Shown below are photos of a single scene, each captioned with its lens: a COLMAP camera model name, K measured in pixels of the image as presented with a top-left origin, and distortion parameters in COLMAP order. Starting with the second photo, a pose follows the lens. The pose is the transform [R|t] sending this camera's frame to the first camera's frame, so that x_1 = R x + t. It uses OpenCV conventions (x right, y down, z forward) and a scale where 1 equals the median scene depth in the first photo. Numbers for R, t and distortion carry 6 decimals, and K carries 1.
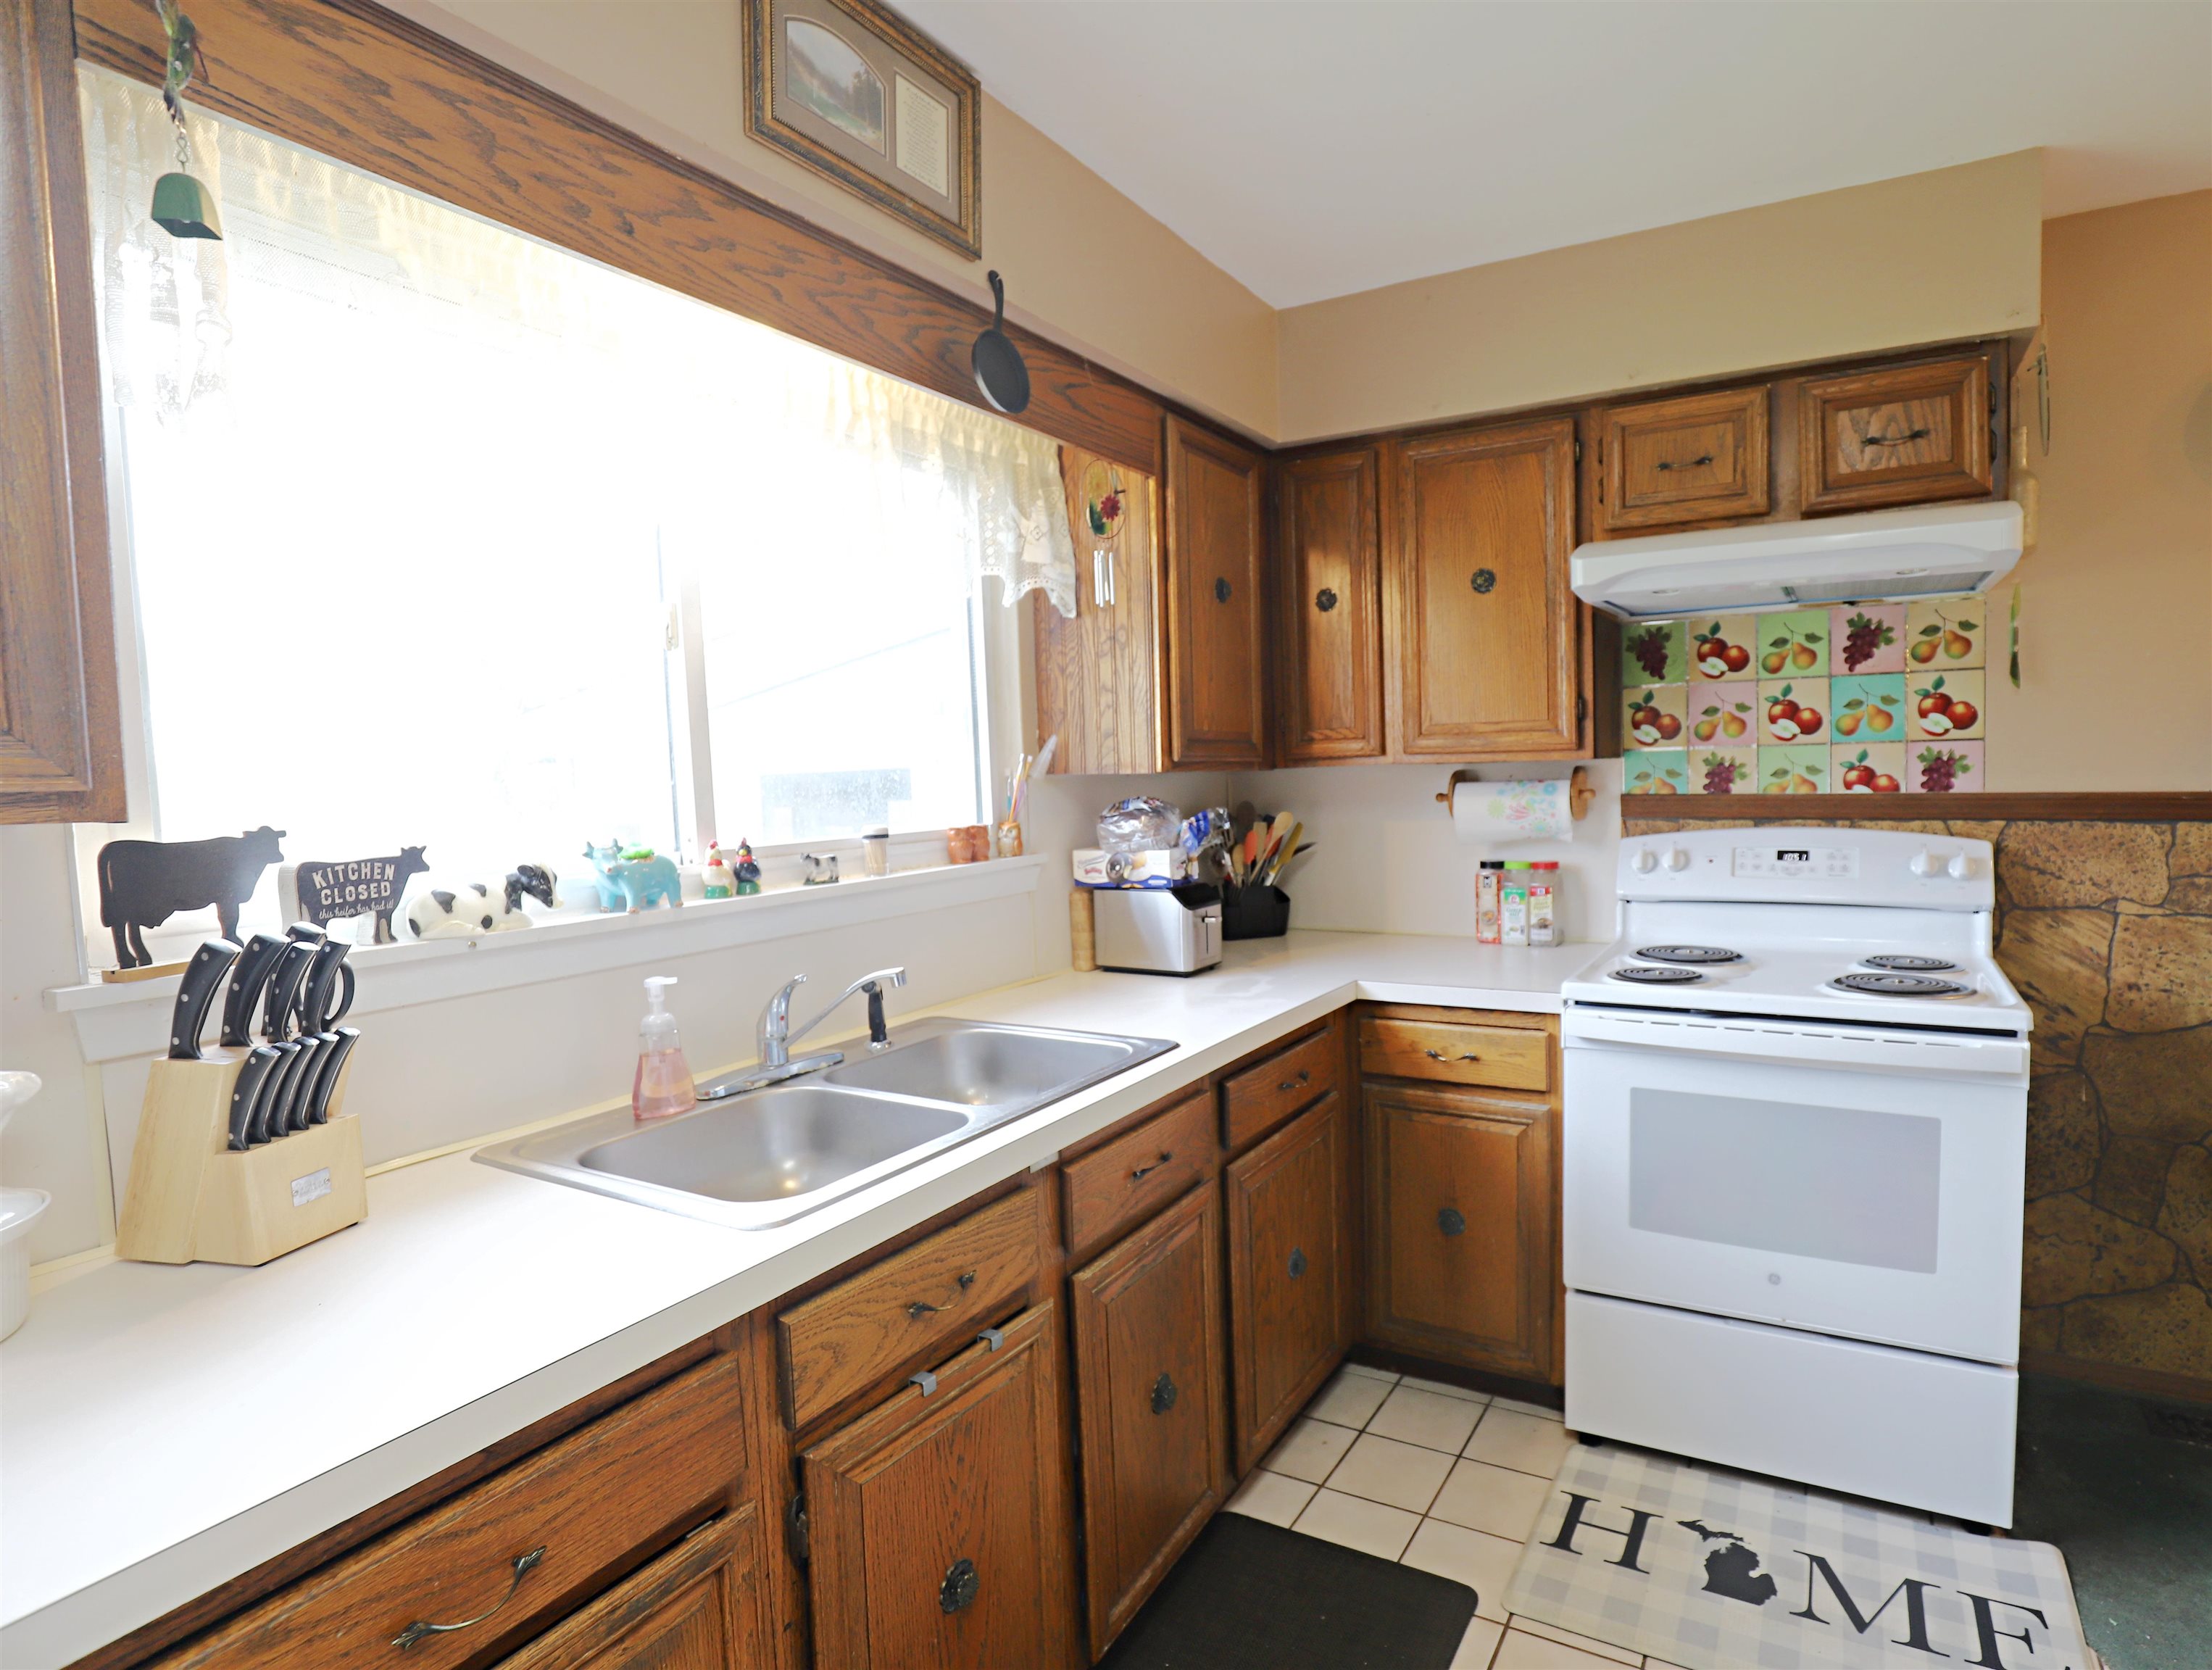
lens RADIAL K [[1135.5, 0, 1257.8], [0, 1135.5, 843.7], [0, 0, 1]] dist [-0.032428, 0.001236]
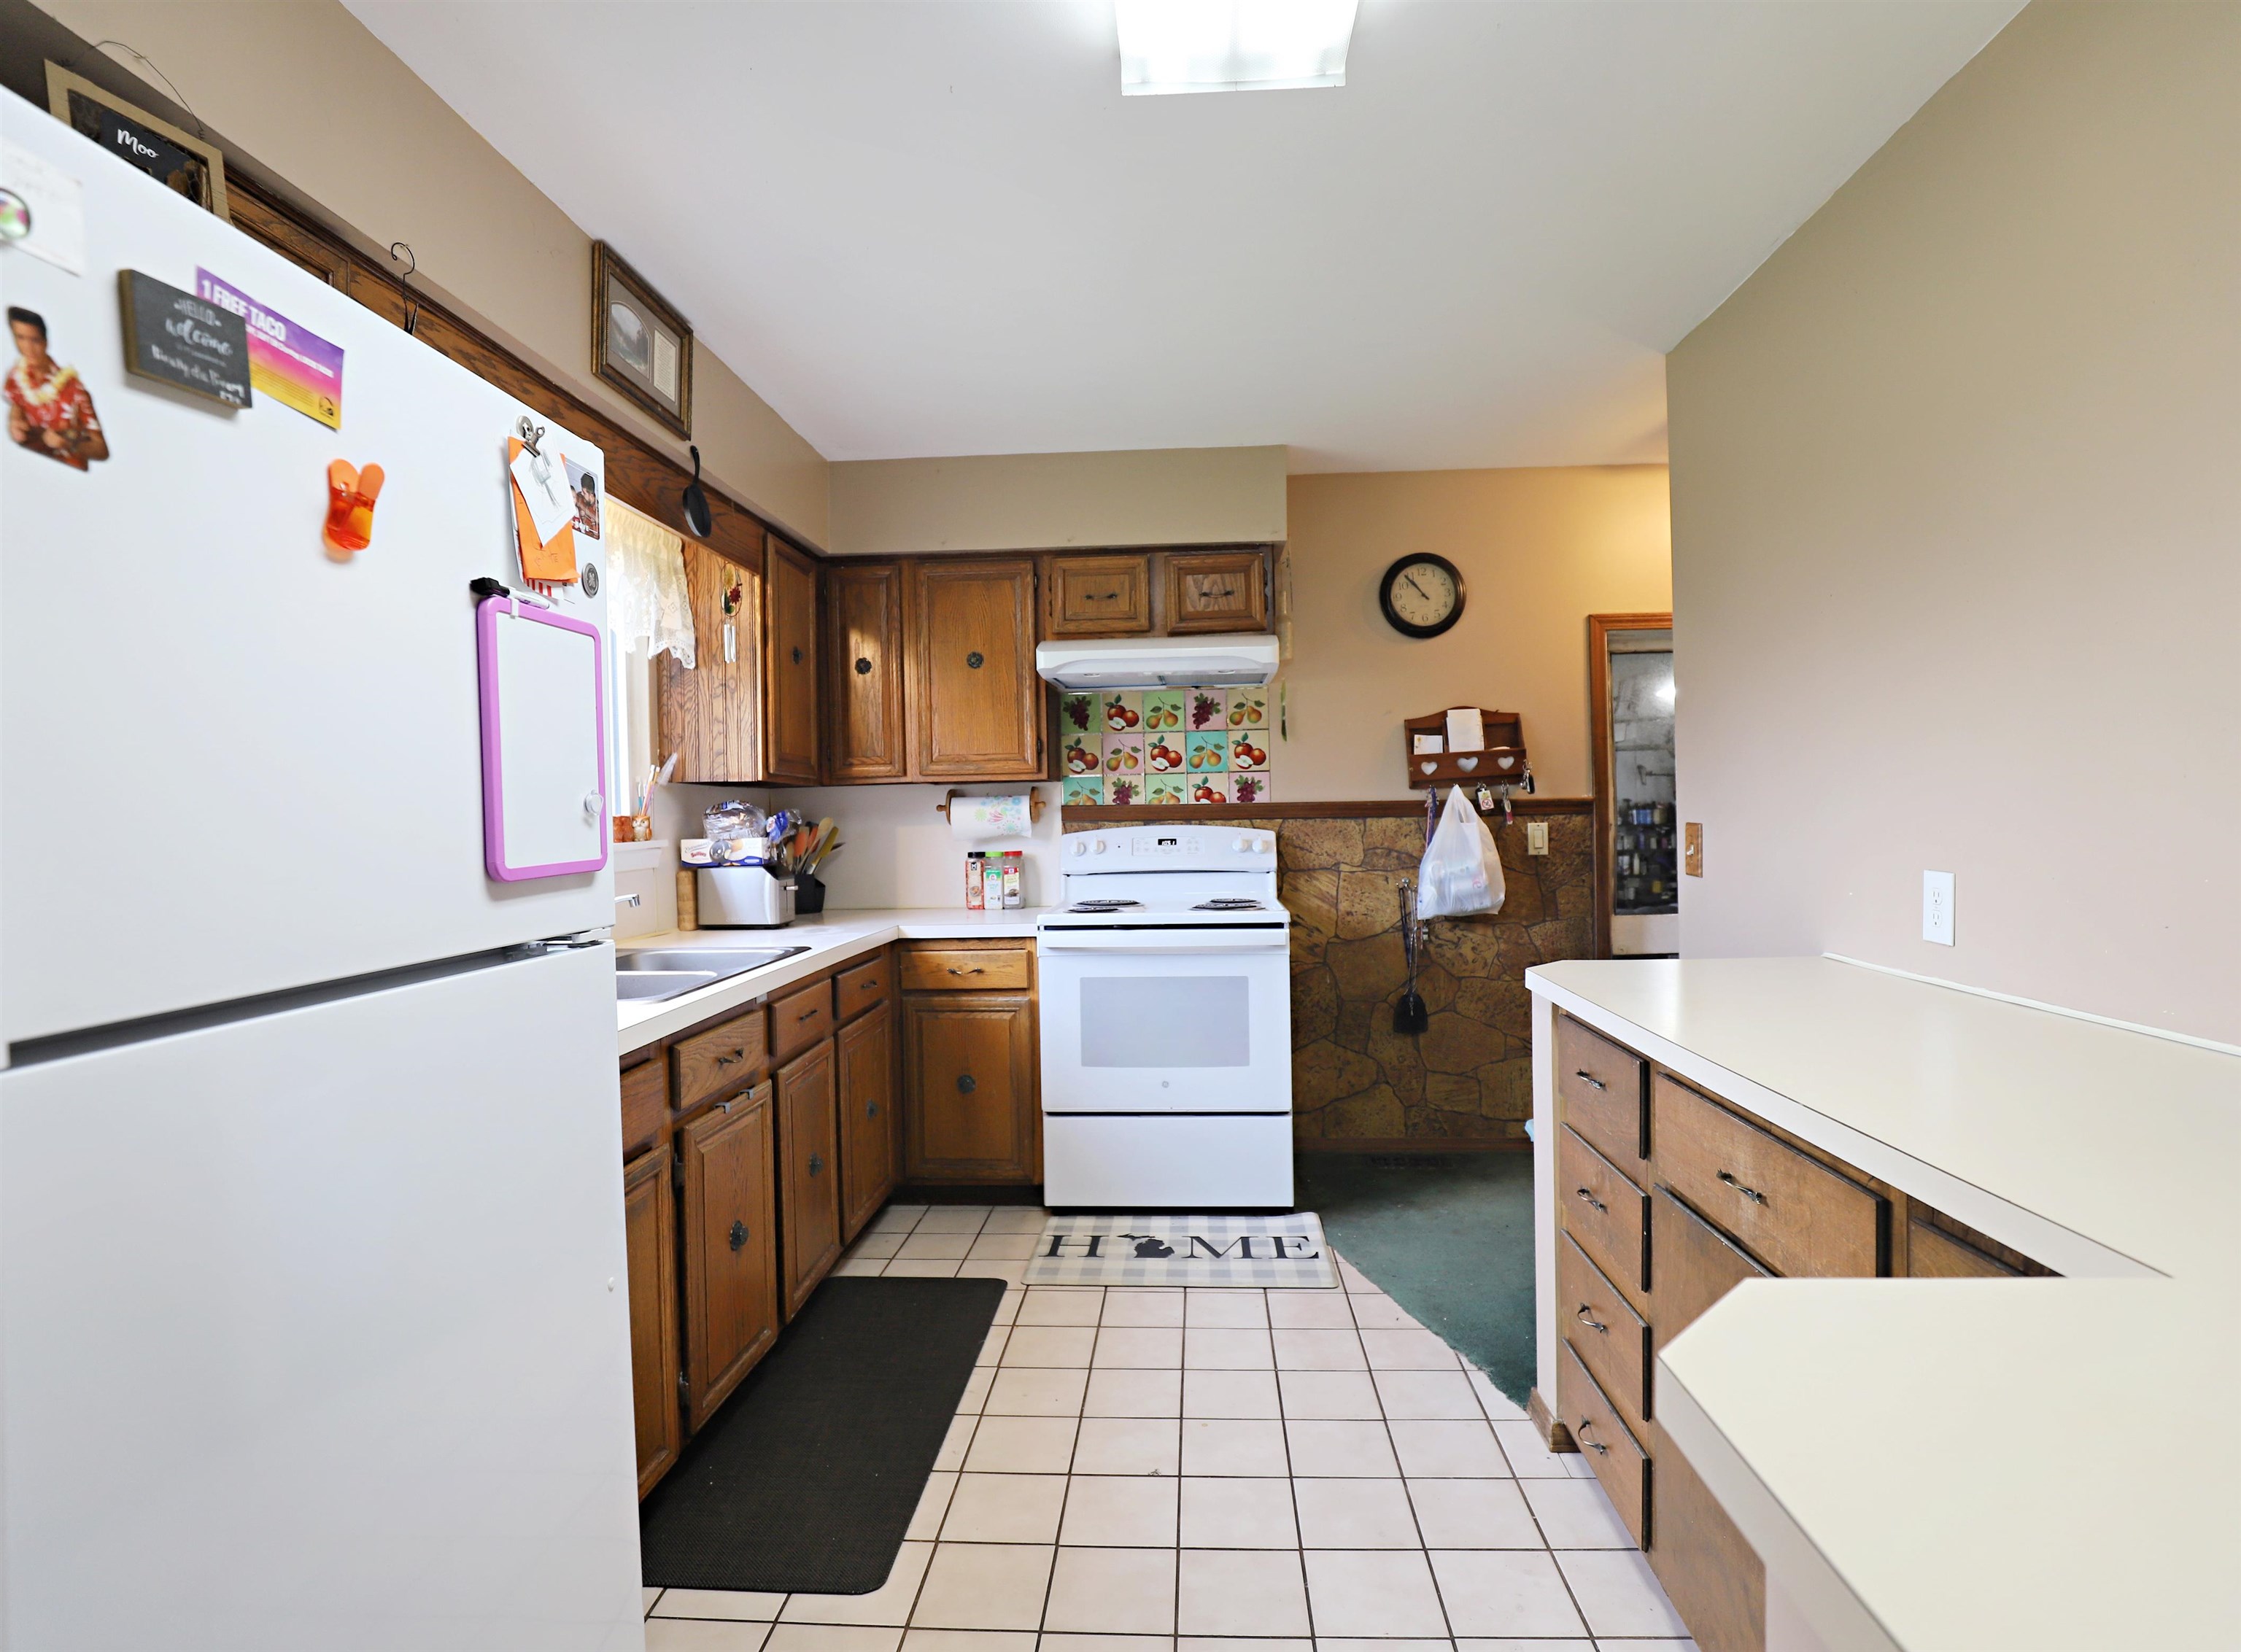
lens RADIAL K [[1121.0, 0, 1138.6], [0, 1121.0, 834.9], [0, 0, 1]] dist [-0.021570, 0.000132]
pose [[0.912835, 0.000769, 0.408328, -0.228855], [0.024164, 0.998144, -0.055900, 0.095675], [-0.407613, 0.060894, 0.911122, -0.467572]]
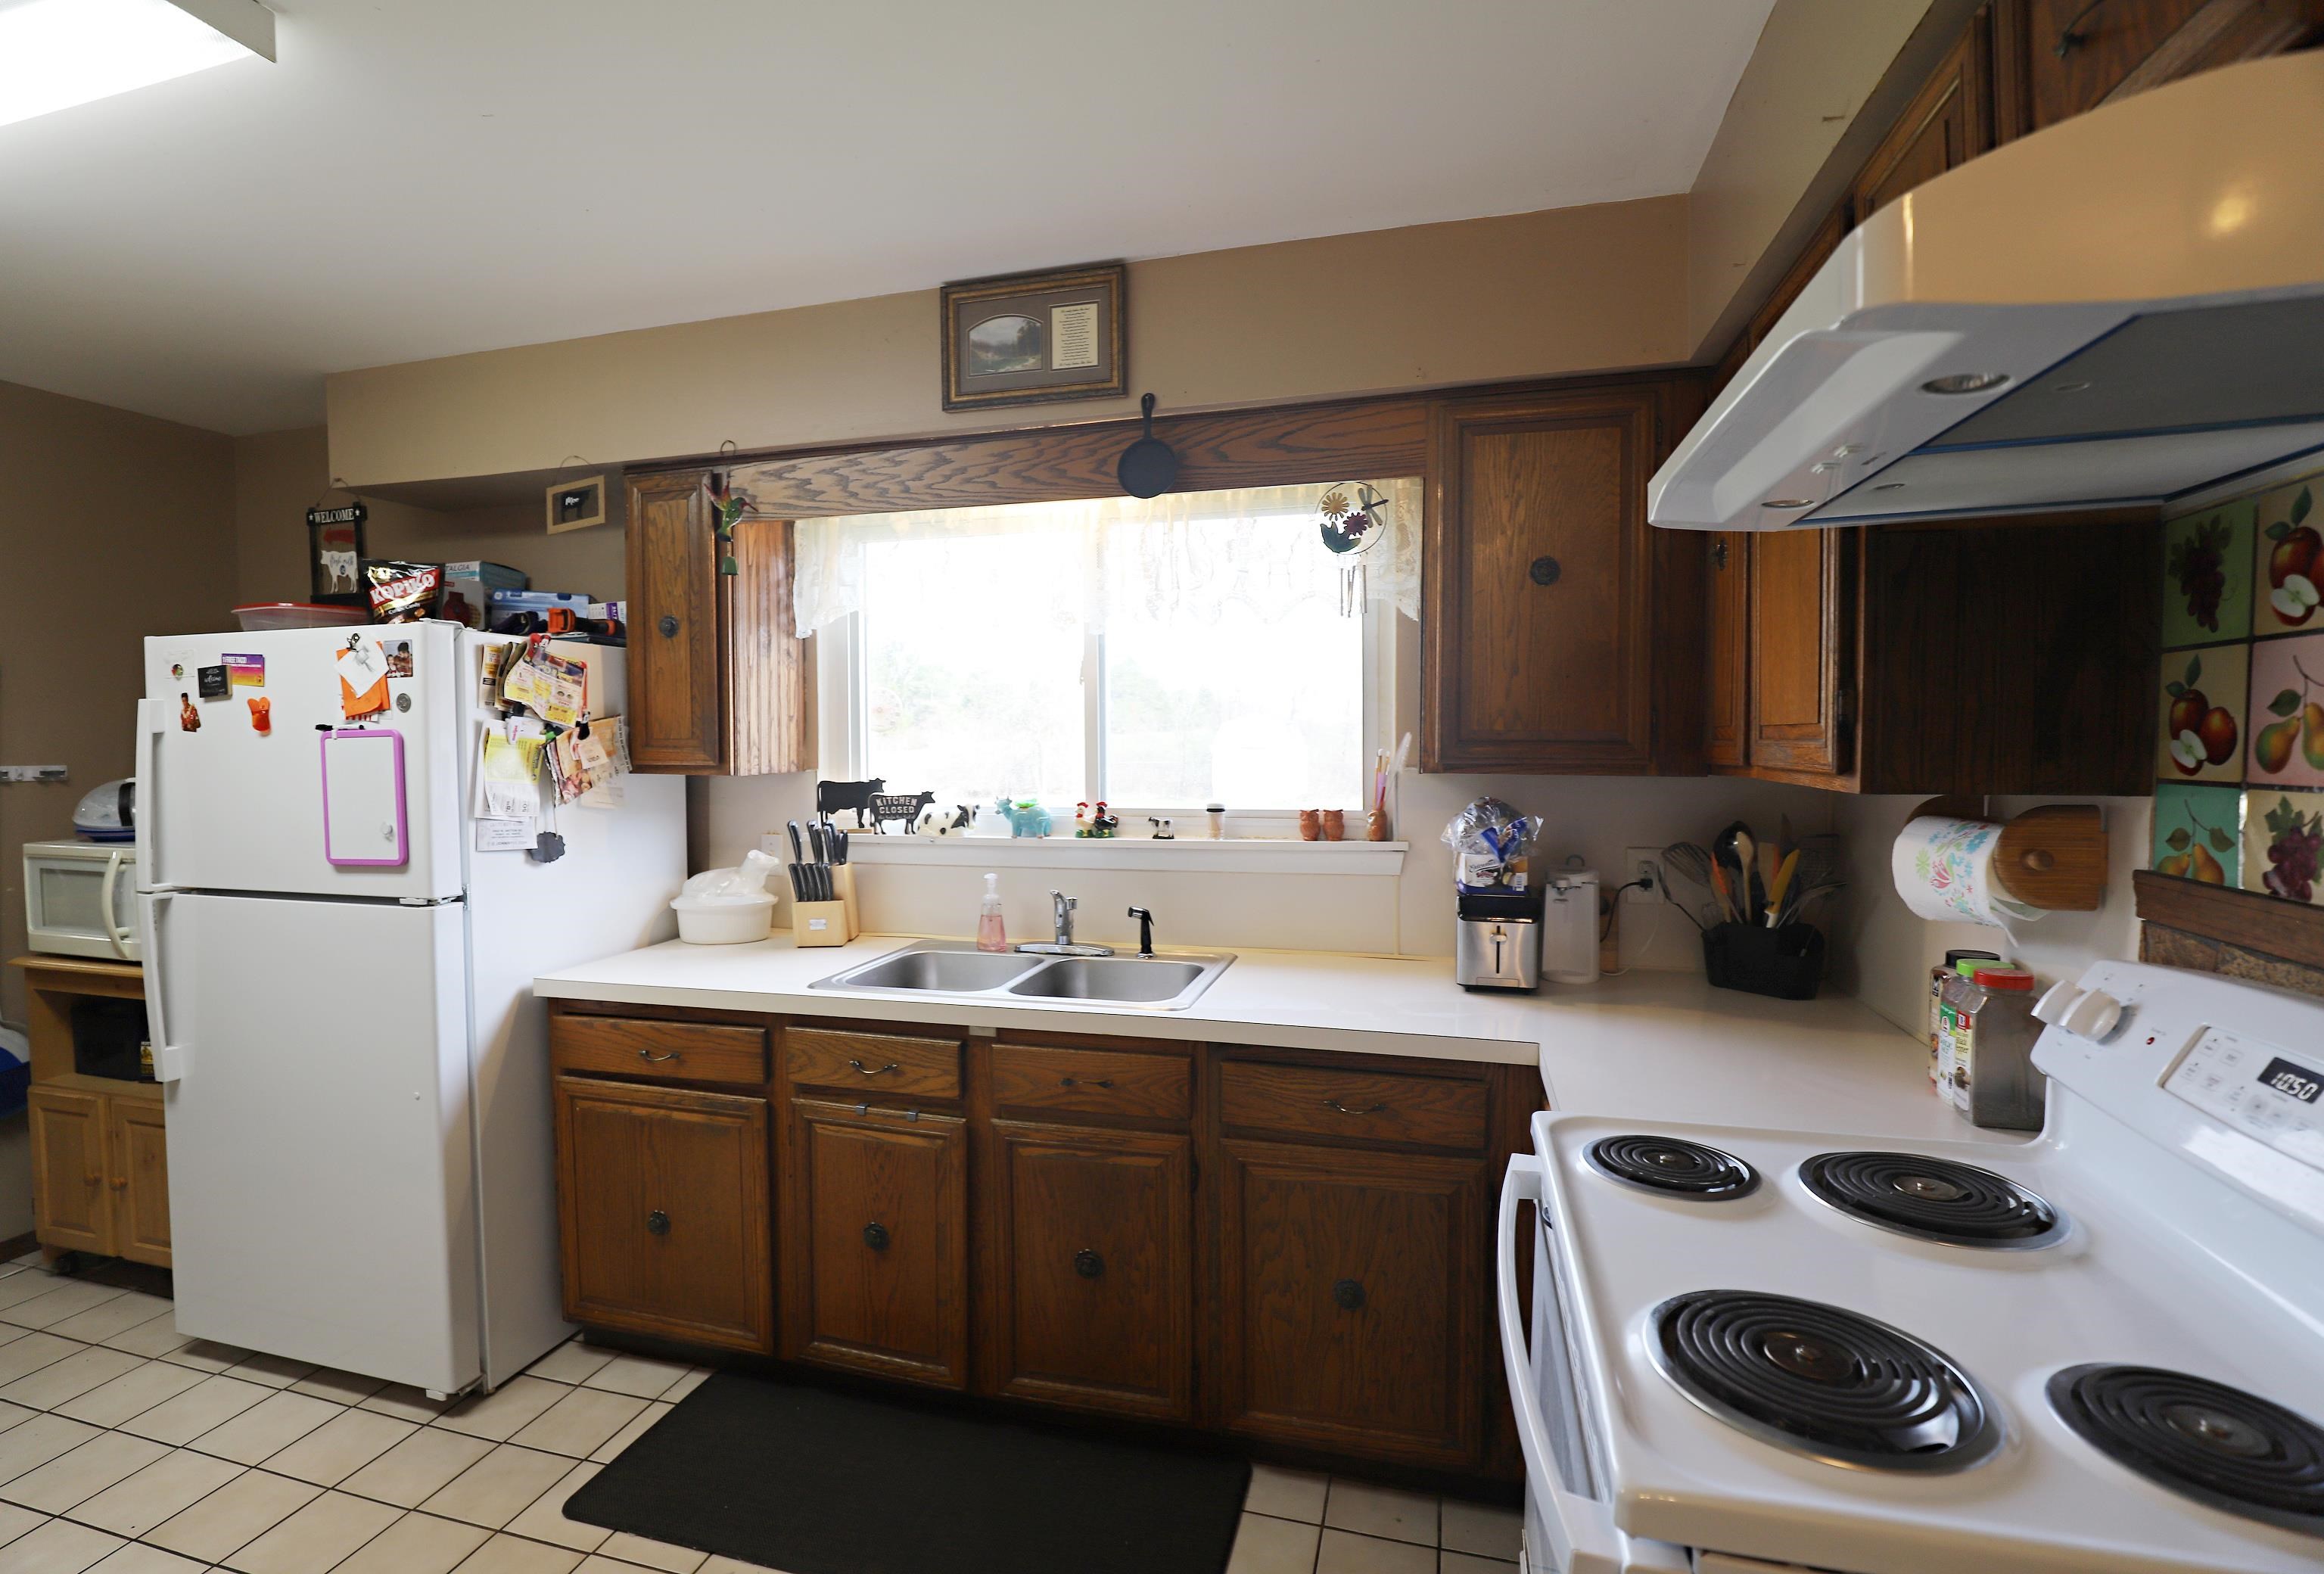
lens RADIAL K [[1094.2, 0, 1138.0], [0, 1094.2, 786.0], [0, 0, 1]] dist [-0.025537, 0.001205]
pose [[0.200906, 0.070015, -0.977105, 0.808003], [-0.067391, 0.996067, 0.057517, -0.091769], [0.977290, 0.054292, 0.204834, 0.573250]]
